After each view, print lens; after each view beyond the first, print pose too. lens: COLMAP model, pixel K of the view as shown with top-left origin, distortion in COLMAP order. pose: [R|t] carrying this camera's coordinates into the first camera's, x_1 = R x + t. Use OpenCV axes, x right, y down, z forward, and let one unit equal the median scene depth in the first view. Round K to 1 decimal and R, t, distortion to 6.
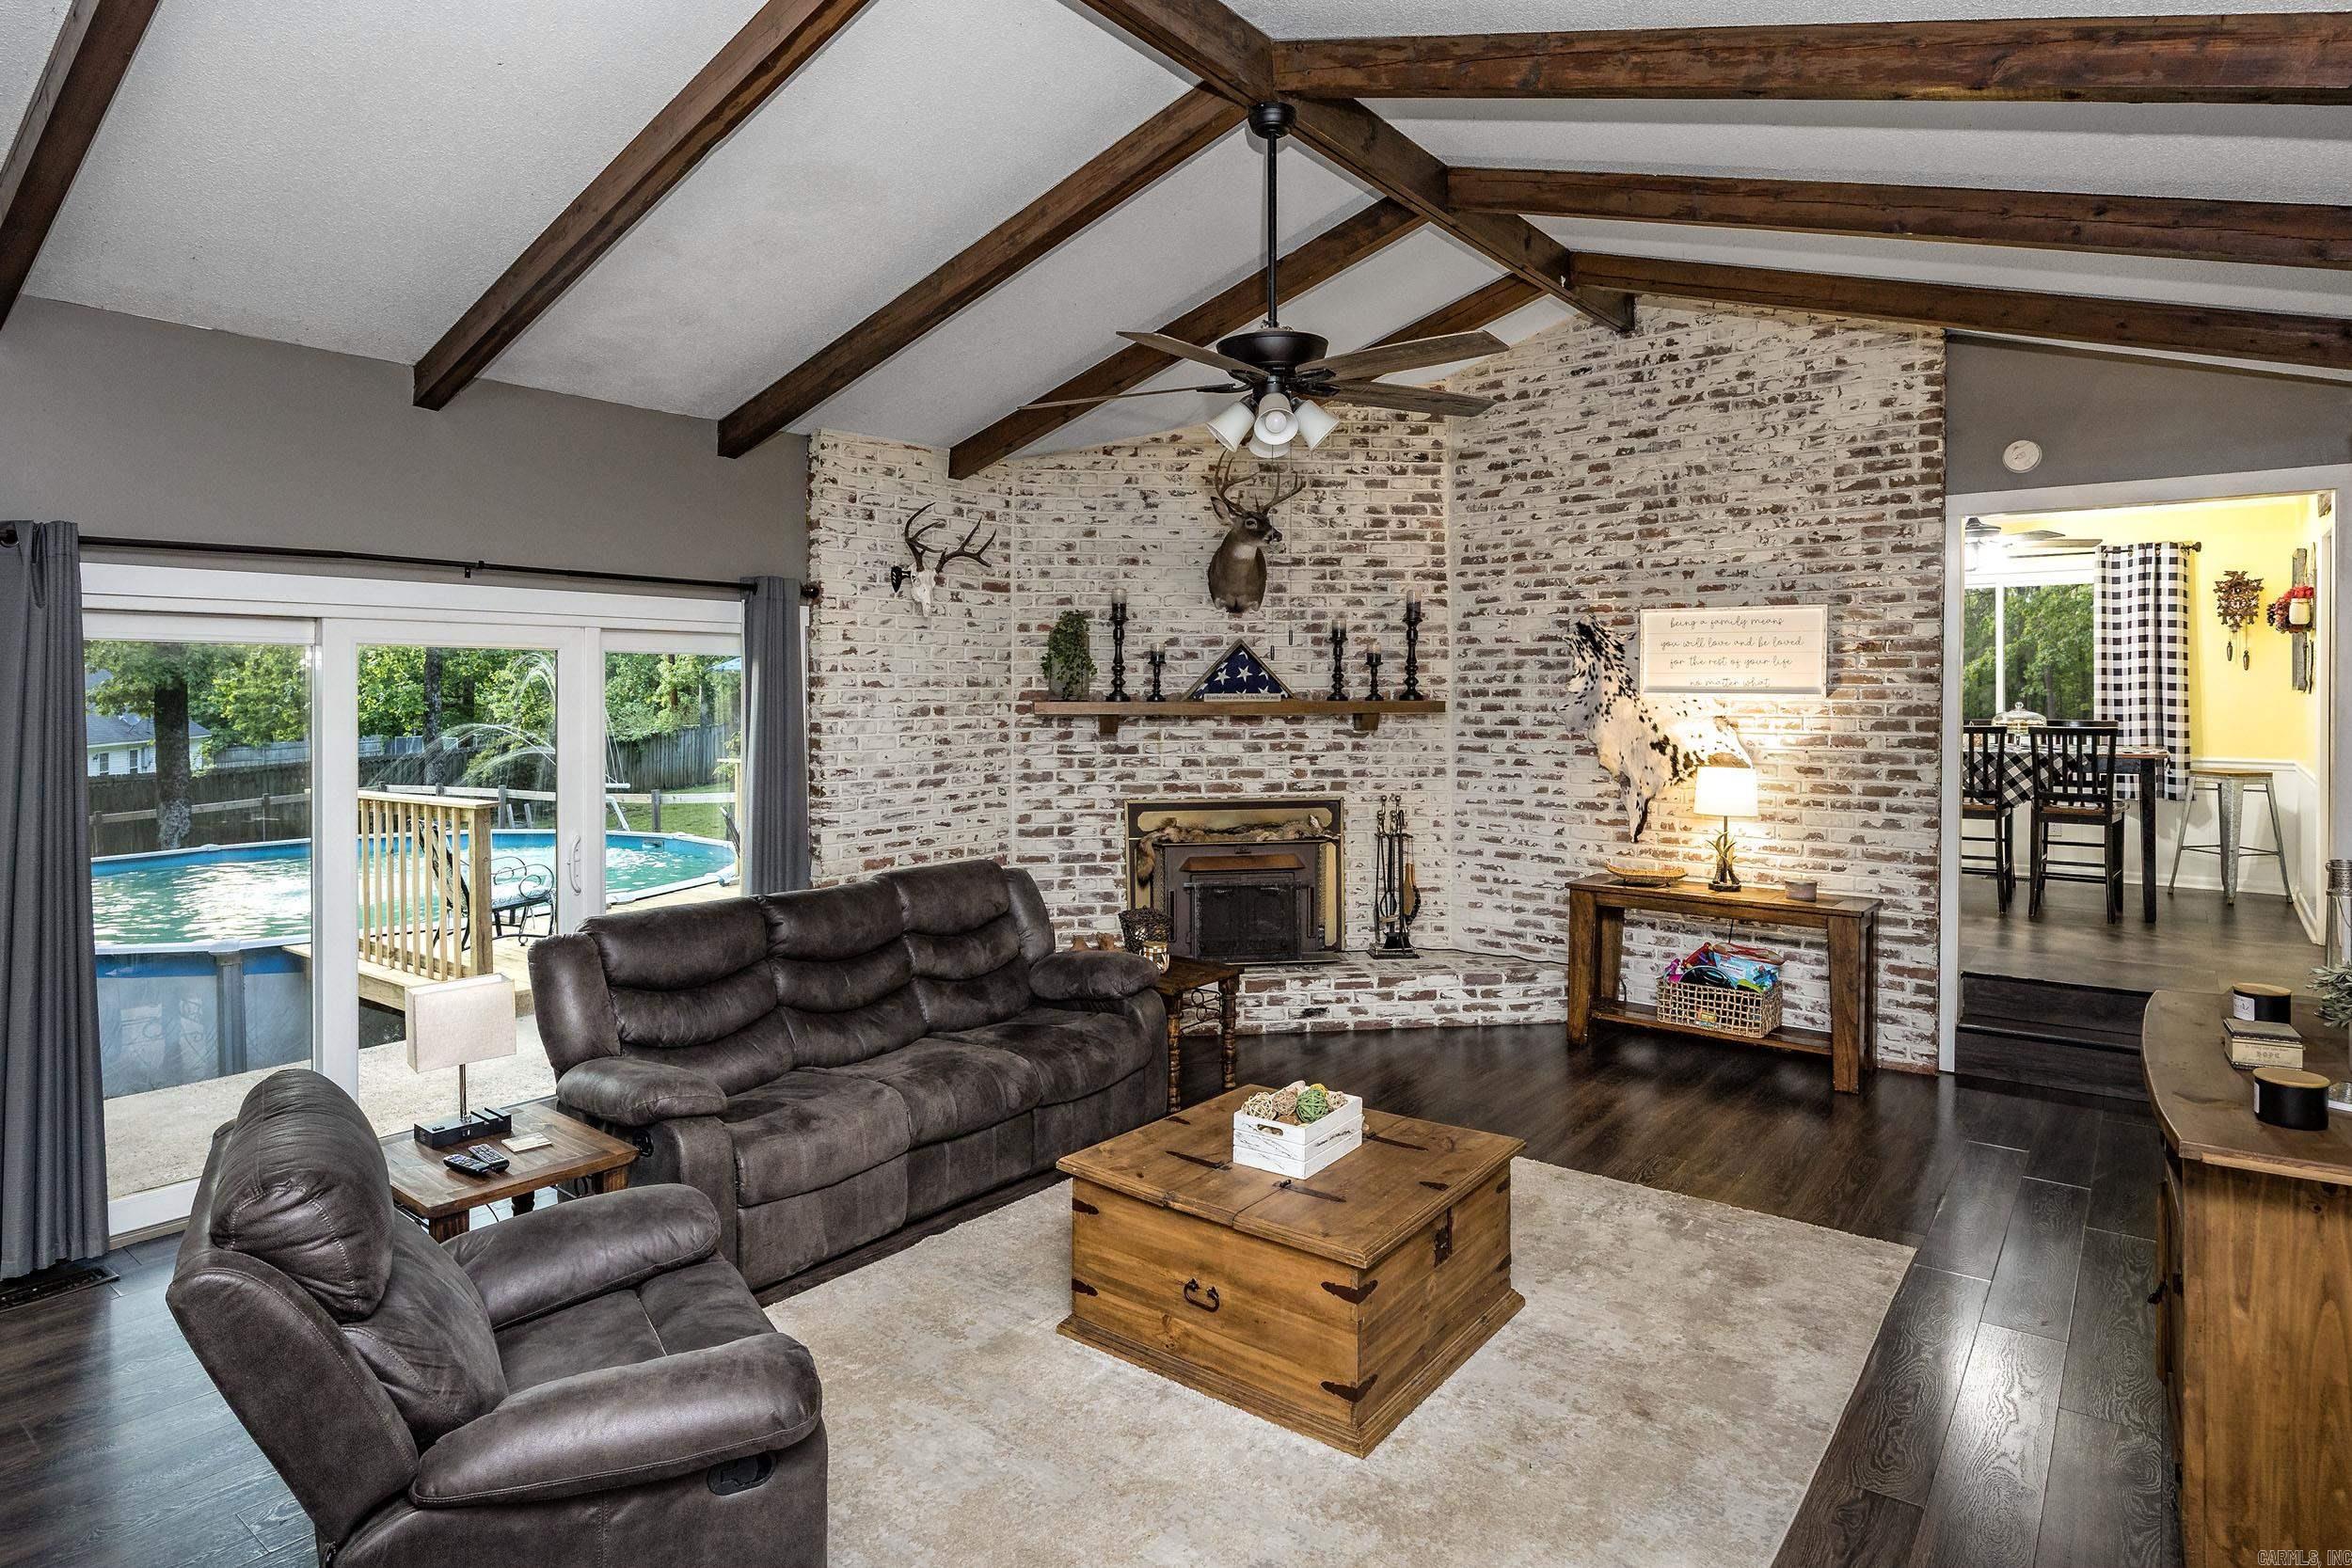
lens RADIAL K [[1277.0, 0, 1122.6], [0, 1277.0, 784.0], [0, 0, 1]] dist [-0.015110, 0.001414]
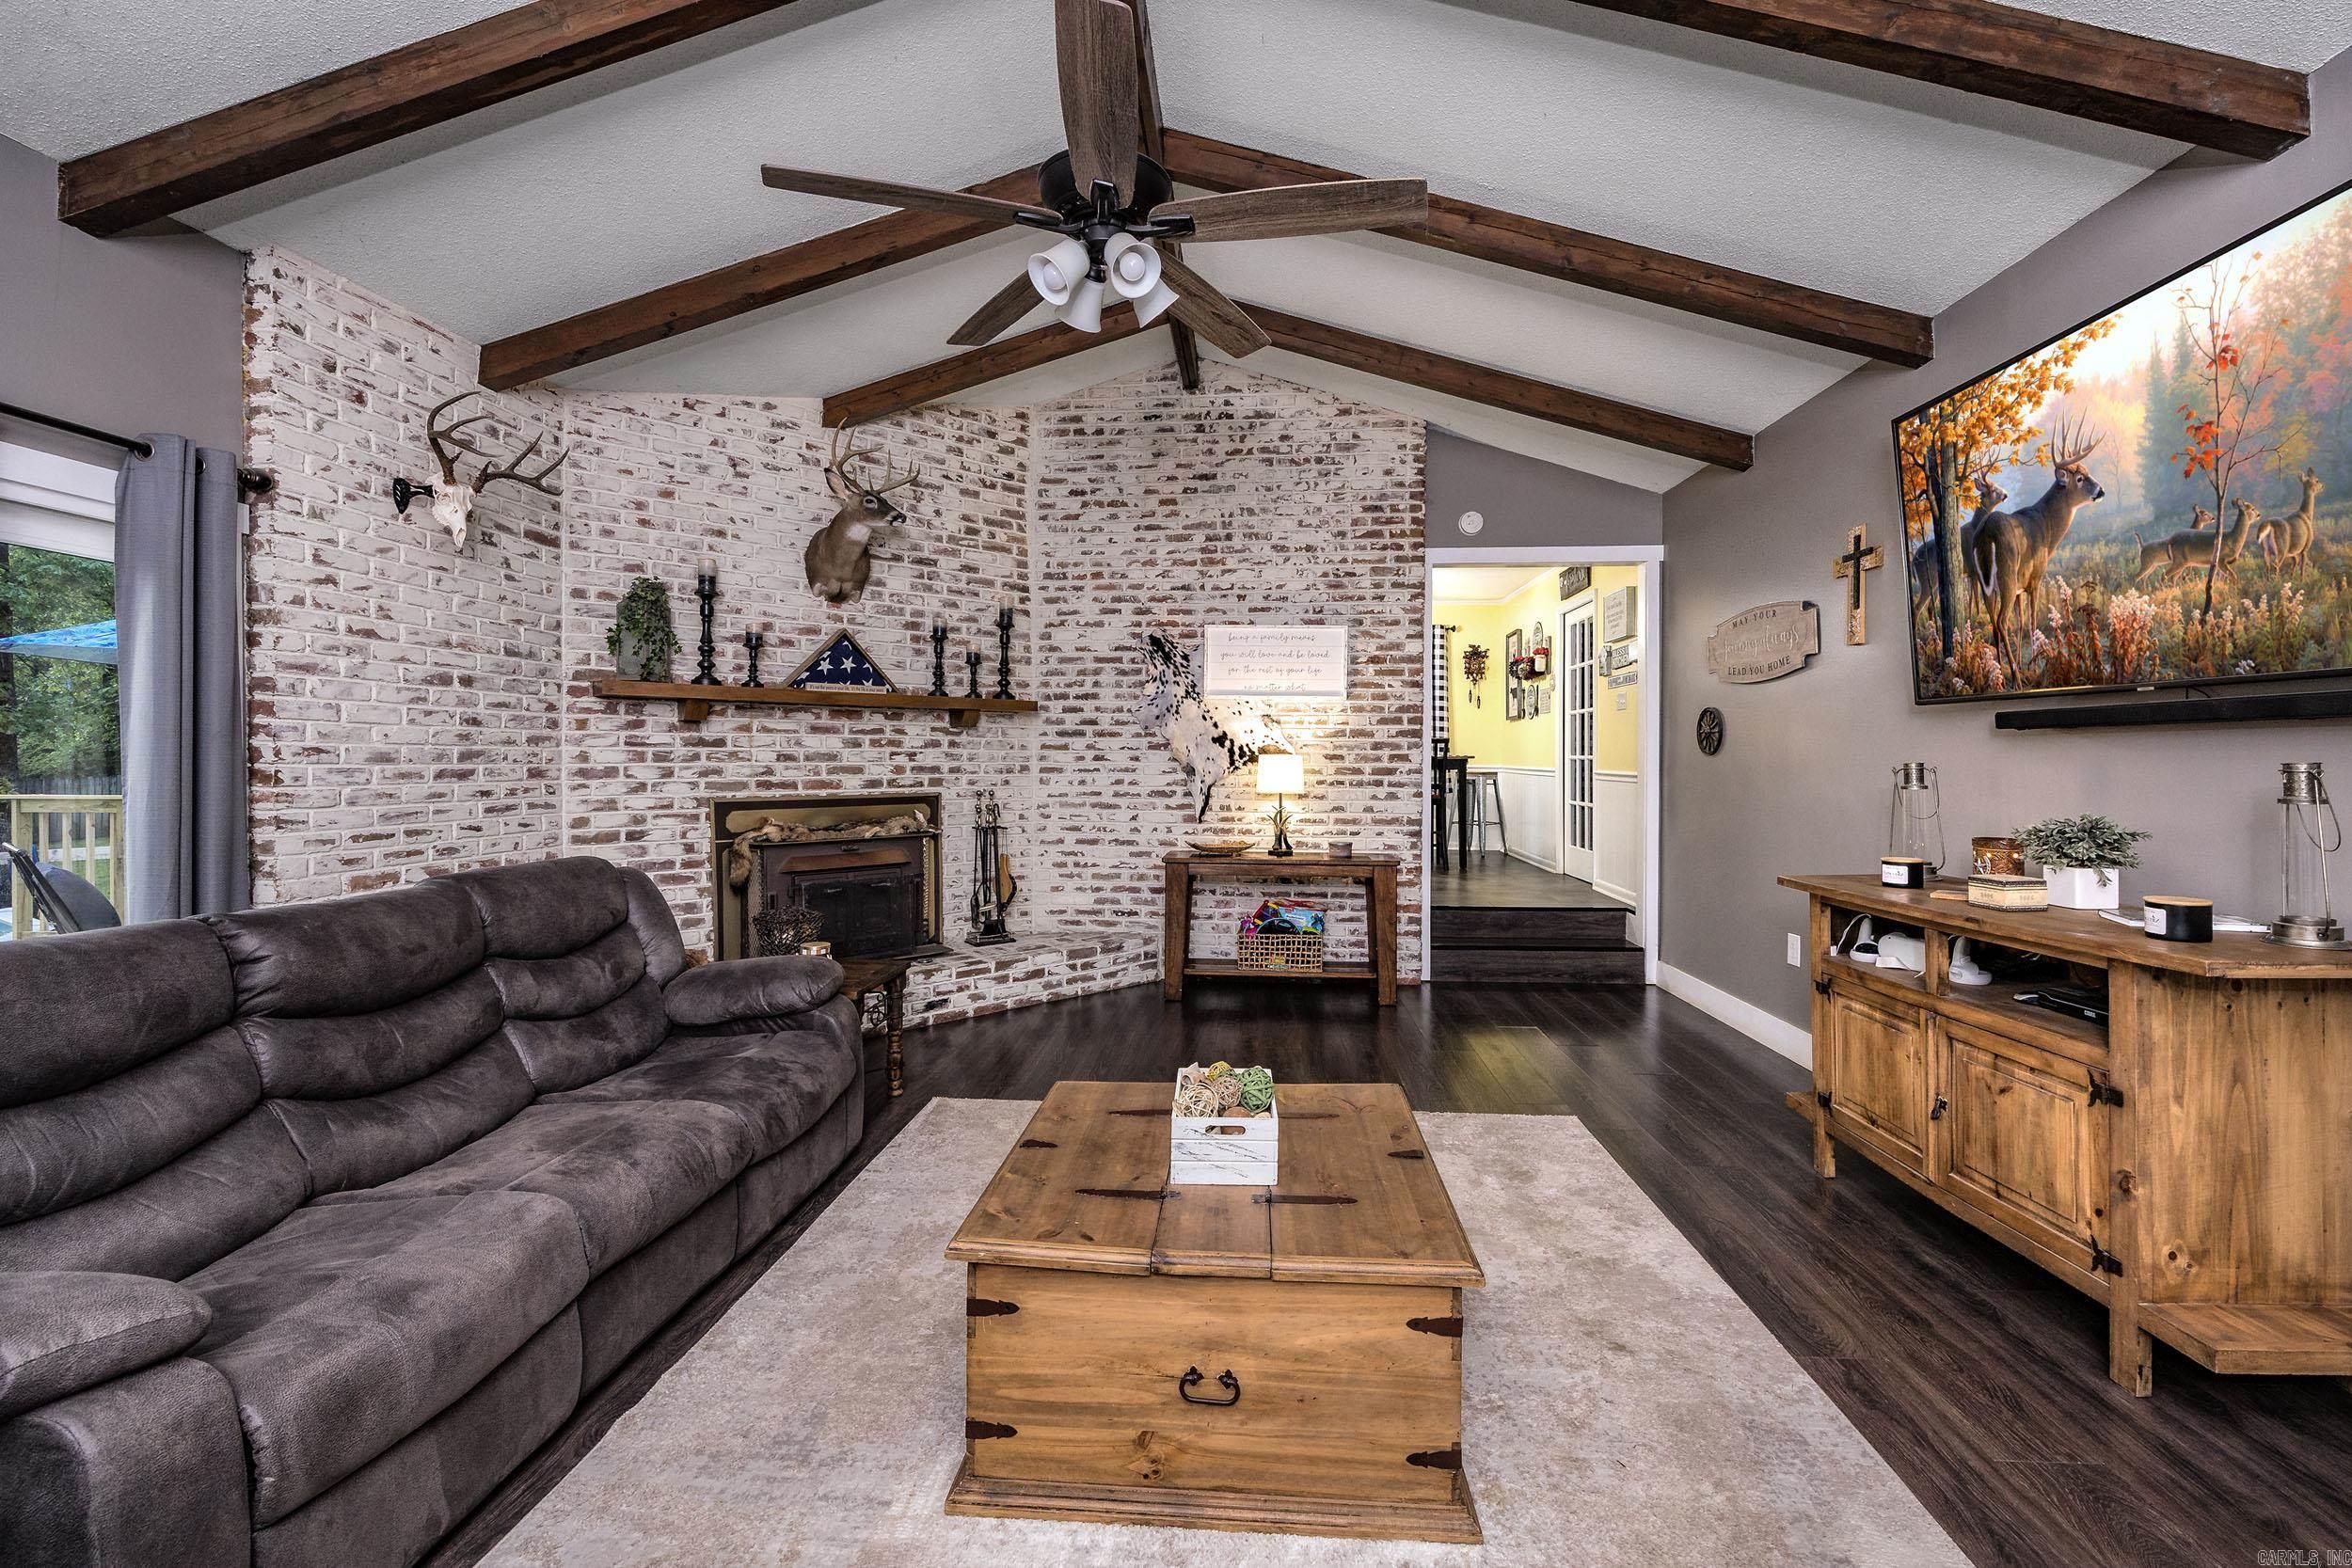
lens RADIAL K [[960.8, 0, 1185.1], [0, 960.8, 798.4], [0, 0, 1]] dist [-0.001653, 0.000547]
pose [[0.818719, -0.016834, 0.573947, -0.120804], [0.035901, 0.999115, -0.021907, 0.042005], [-0.573071, 0.038541, 0.818599, 0.271404]]
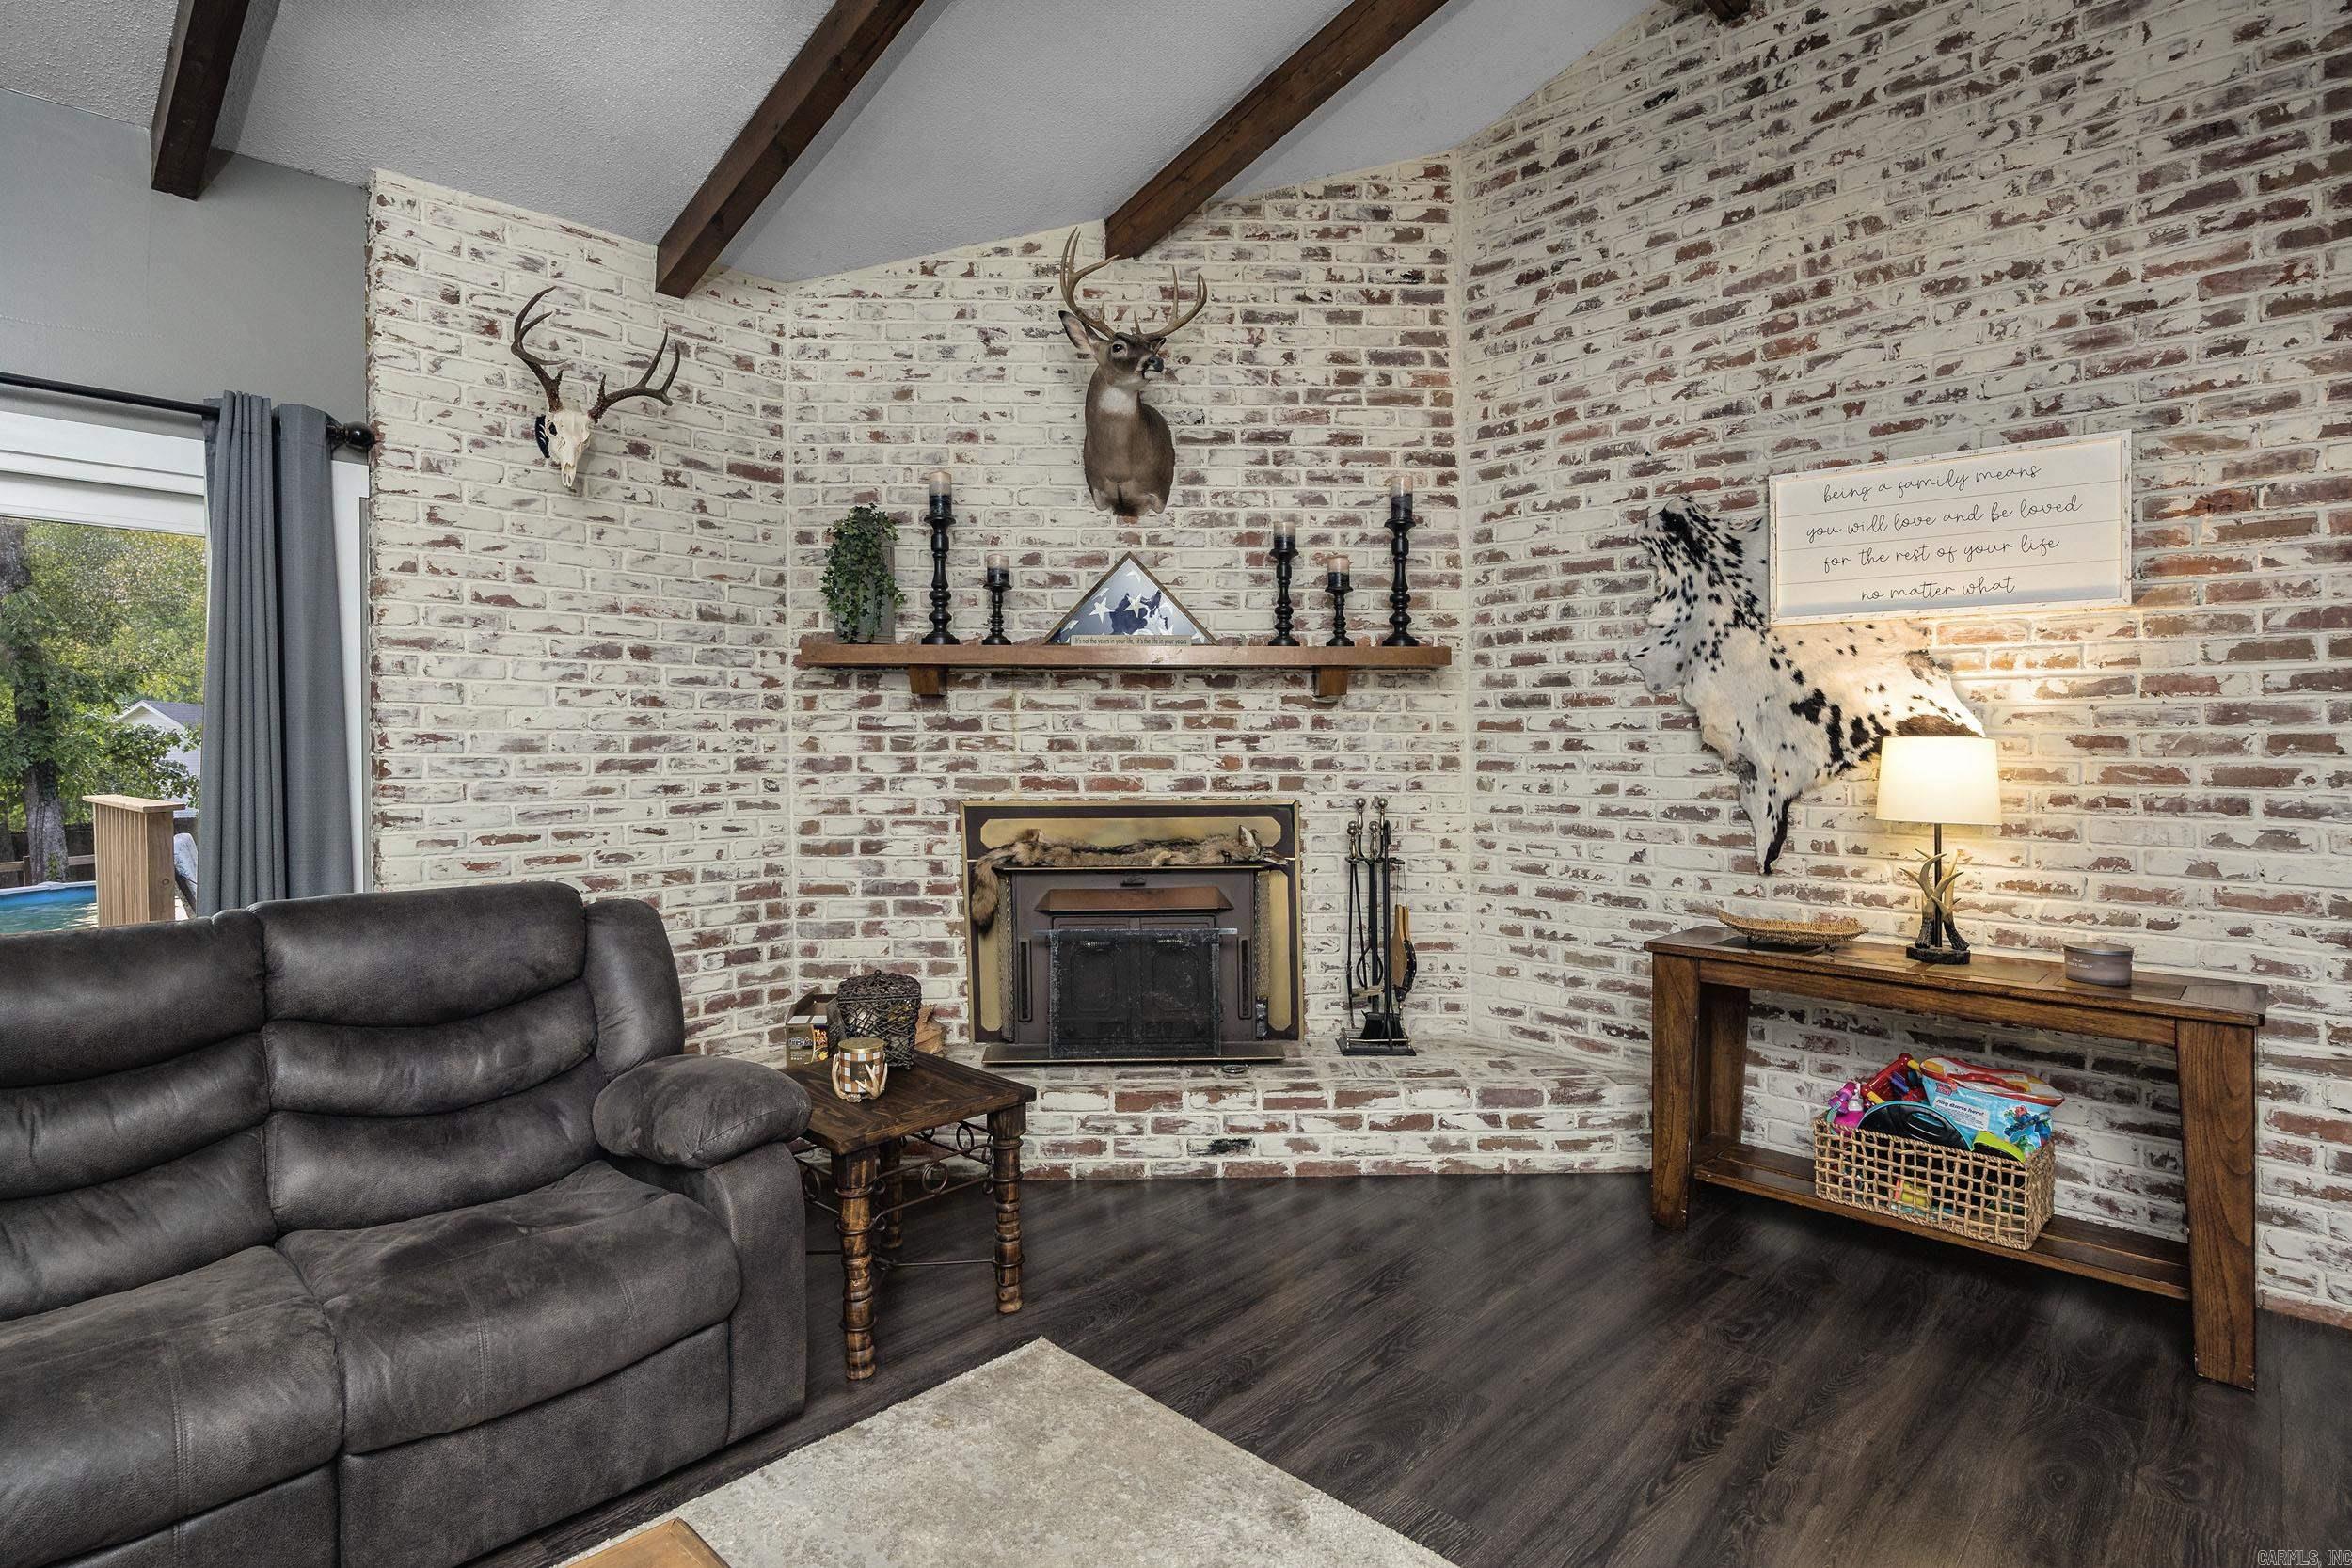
lens RADIAL K [[1178.8, 0, 1174.7], [0, 1178.8, 761.2], [0, 0, 1]] dist [-0.013571, 0.000204]
pose [[0.997574, 0.007018, -0.069263, 0.163867], [-0.011126, 0.998190, -0.059104, 0.028546], [0.068723, 0.059732, 0.995846, 0.430131]]
